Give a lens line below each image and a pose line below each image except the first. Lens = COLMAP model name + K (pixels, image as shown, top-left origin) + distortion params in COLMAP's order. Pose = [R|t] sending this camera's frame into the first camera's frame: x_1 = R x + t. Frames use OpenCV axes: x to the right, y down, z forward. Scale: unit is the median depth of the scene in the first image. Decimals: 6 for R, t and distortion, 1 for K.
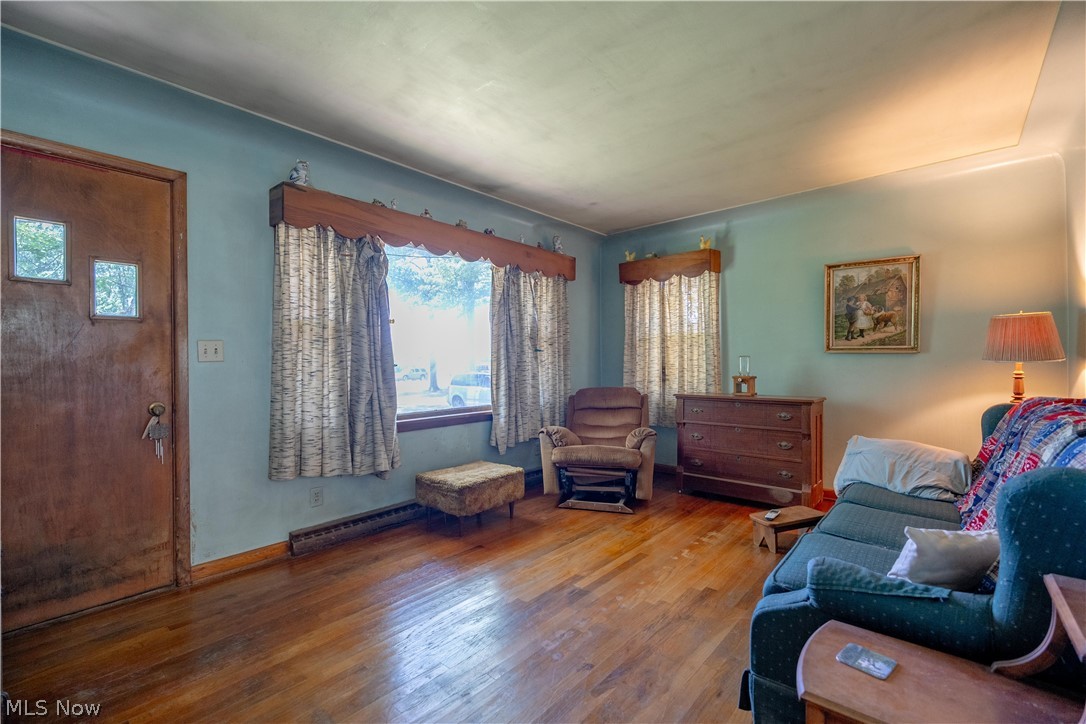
lens RADIAL K [[472.5, 0, 541.8], [0, 472.5, 363.0], [0, 0, 1]] dist [-0.006249, 0.000738]
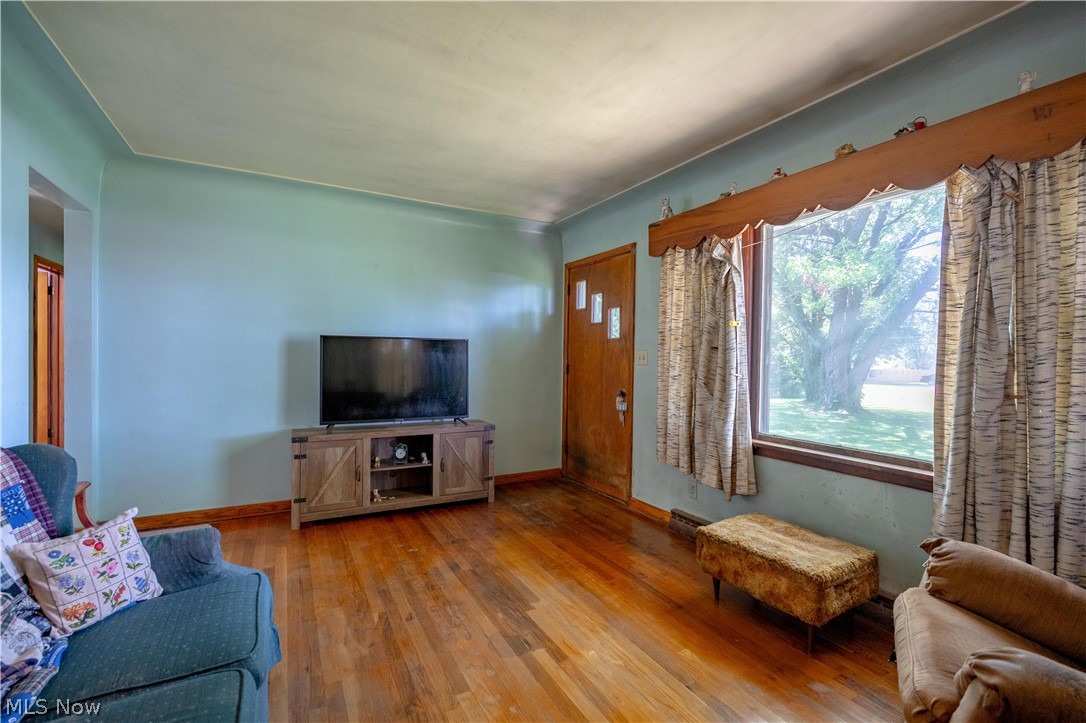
lens RADIAL K [[472.5, 0, 543.4], [0, 472.5, 362.3], [0, 0, 1]] dist [-0.006249, 0.000738]
pose [[-0.338837, 0.013054, -0.940755, 0.697753], [-0.014328, 0.999716, 0.019033, -0.030380], [0.940736, 0.019928, -0.338554, 1.075033]]
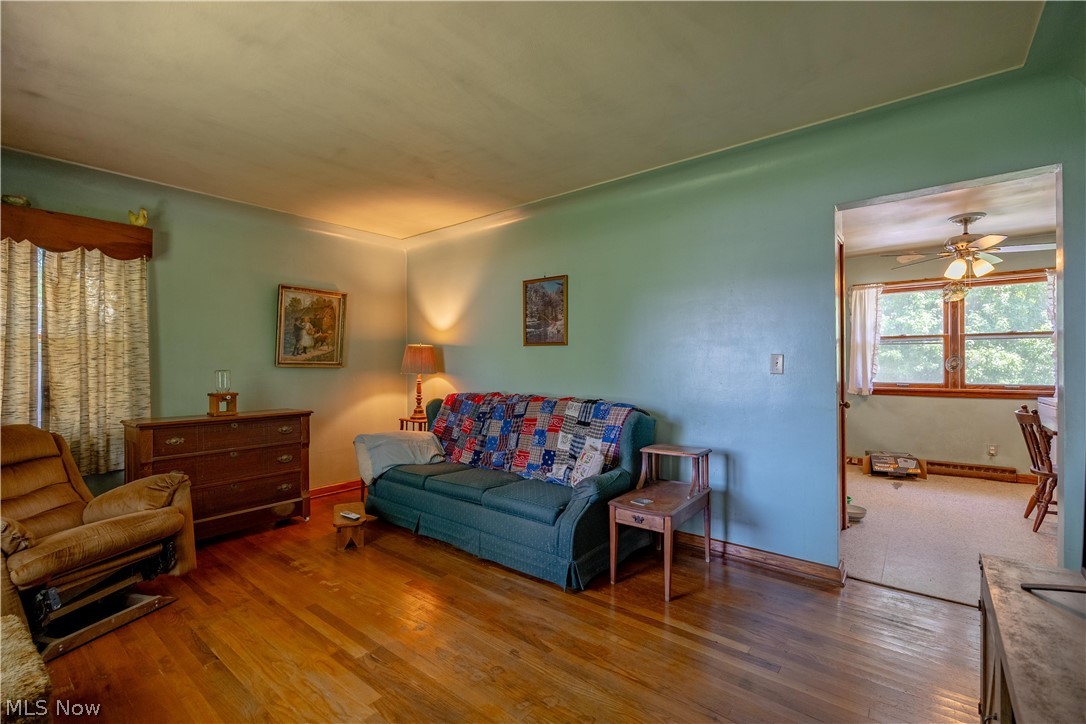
lens RADIAL K [[472.5, 0, 541.6], [0, 472.5, 364.7], [0, 0, 1]] dist [-0.006249, 0.000738]
pose [[-0.040001, 0.006779, 0.999177, -0.640112], [0.008455, 0.999943, -0.006445, -0.019604], [-0.999164, 0.008190, -0.040056, 0.605616]]
